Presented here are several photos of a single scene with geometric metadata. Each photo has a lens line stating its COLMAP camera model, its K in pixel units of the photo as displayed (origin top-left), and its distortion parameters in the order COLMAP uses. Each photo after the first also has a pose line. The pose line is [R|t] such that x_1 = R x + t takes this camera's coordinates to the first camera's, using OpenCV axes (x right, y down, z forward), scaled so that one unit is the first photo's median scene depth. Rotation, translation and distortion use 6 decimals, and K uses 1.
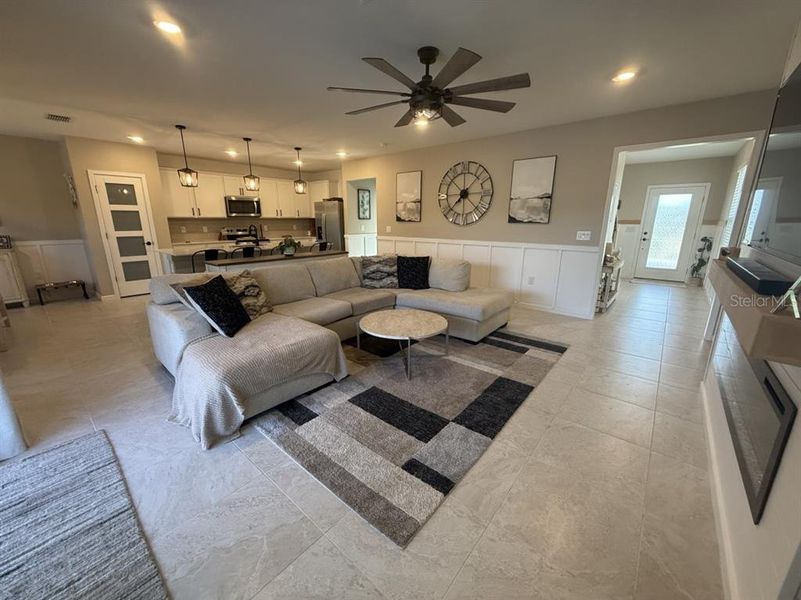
lens RADIAL K [[319.6, 0, 397.2], [0, 319.6, 298.7], [0, 0, 1]] dist [0.001969, 0.000114]
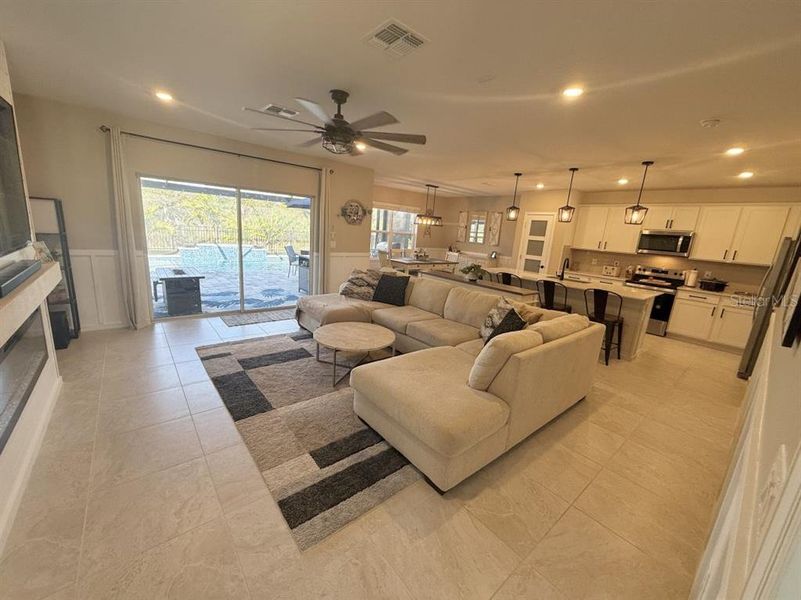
lens RADIAL K [[319.6, 0, 399.5], [0, 319.6, 300.0], [0, 0, 1]] dist [0.001969, 0.000114]
pose [[-0.174901, 0.198685, -0.964331, 0.545938], [-0.311470, 0.917963, 0.245622, -0.191671], [0.934022, 0.343319, -0.098668, 0.667617]]
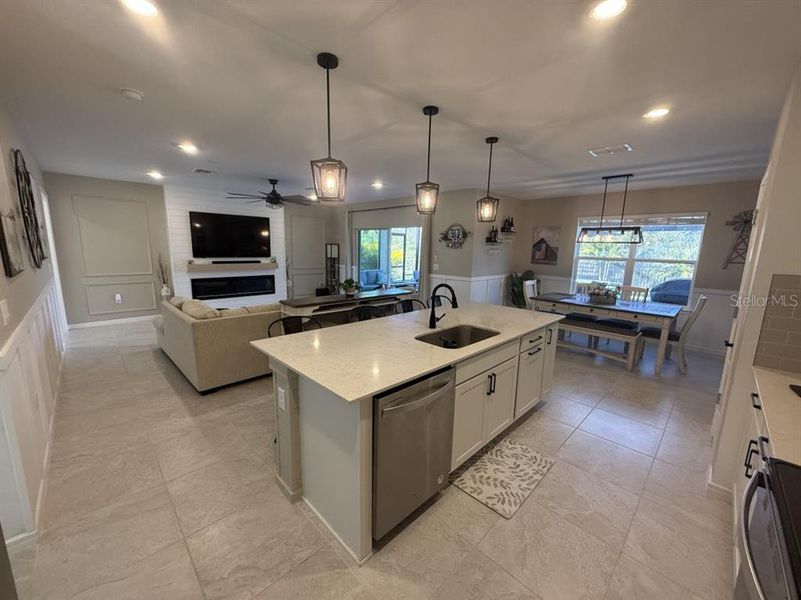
lens RADIAL K [[319.6, 0, 397.4], [0, 319.6, 300.0], [0, 0, 1]] dist [0.001969, 0.000114]
pose [[-0.995110, -0.040508, 0.090089, -0.423271], [-0.000962, 0.915972, 0.401241, -0.384004], [-0.098772, 0.399192, -0.911531, 1.398863]]
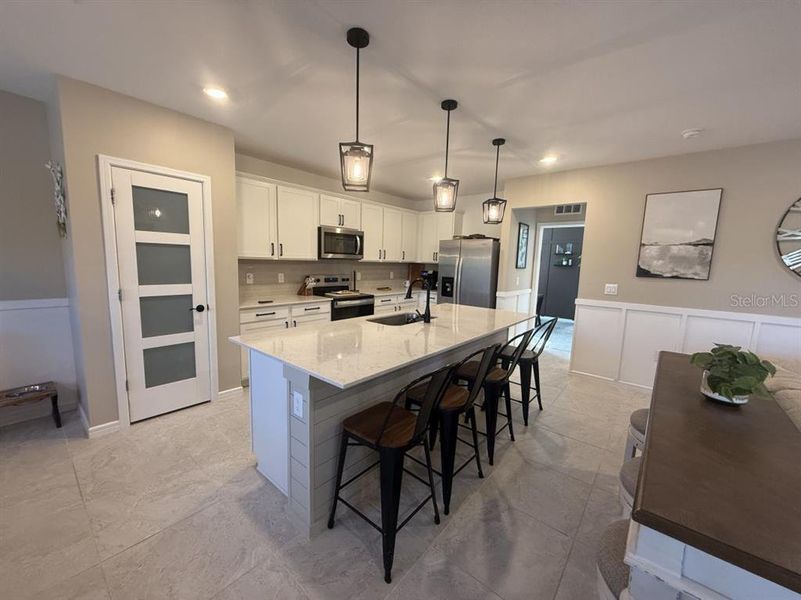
lens RADIAL K [[319.6, 0, 397.5], [0, 319.6, 299.4], [0, 0, 1]] dist [0.001969, 0.000114]
pose [[0.999540, 0.029764, 0.005738, -0.480922], [-0.028829, 0.991937, -0.123409, -0.137075], [-0.009365, 0.123187, 0.992339, 0.508424]]
